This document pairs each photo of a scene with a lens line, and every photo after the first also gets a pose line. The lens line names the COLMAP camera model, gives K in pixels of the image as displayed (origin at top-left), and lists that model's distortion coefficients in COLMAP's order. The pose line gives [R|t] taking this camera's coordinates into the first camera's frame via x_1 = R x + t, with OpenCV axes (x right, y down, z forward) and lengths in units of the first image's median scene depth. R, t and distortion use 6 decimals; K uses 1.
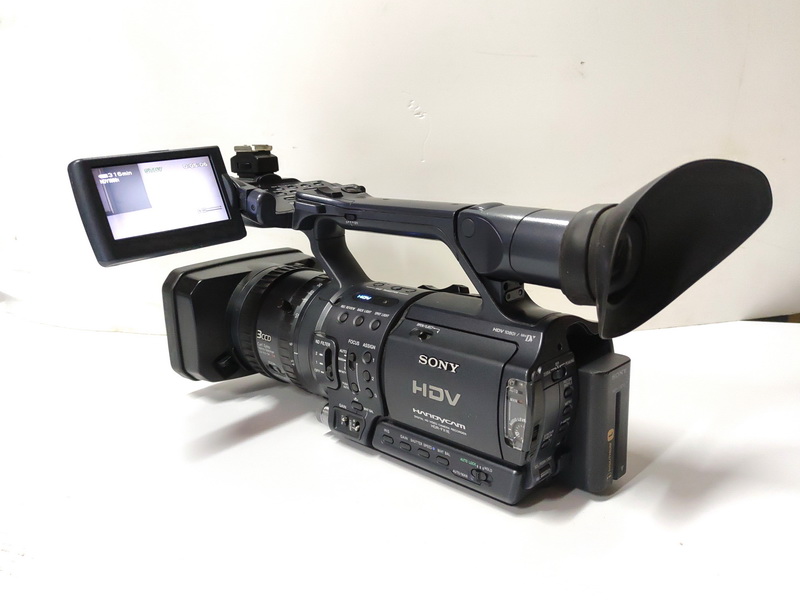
lens RADIAL K [[731.9, 0, 400.0], [0, 731.9, 281.0], [0, 0, 1]] dist [0.073830, 0.000517]
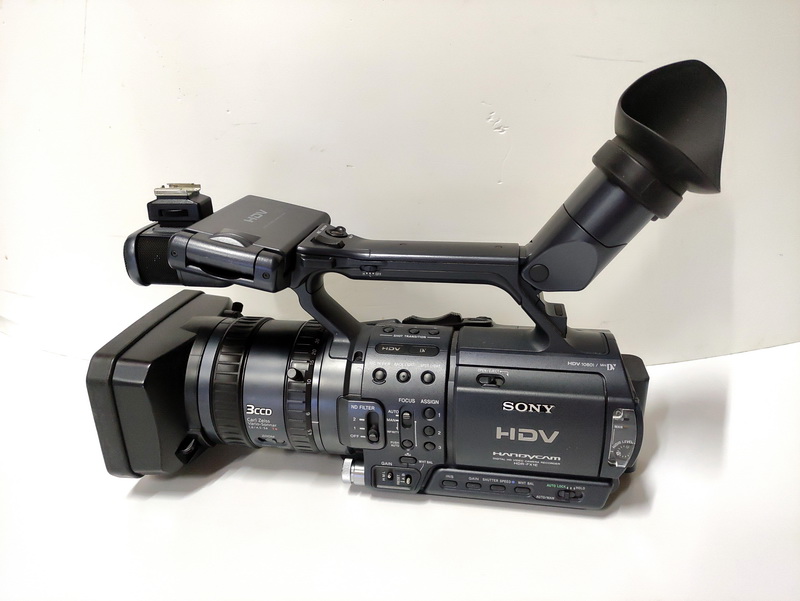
lens RADIAL K [[585.9, 0, 400.0], [0, 585.9, 300.5], [0, 0, 1]] dist [0.042953, -0.000541]
pose [[0.819533, -0.185683, 0.542114, -0.495078], [0.114731, 0.980058, 0.162243, -0.181768], [-0.561429, -0.070766, 0.824493, 0.412032]]
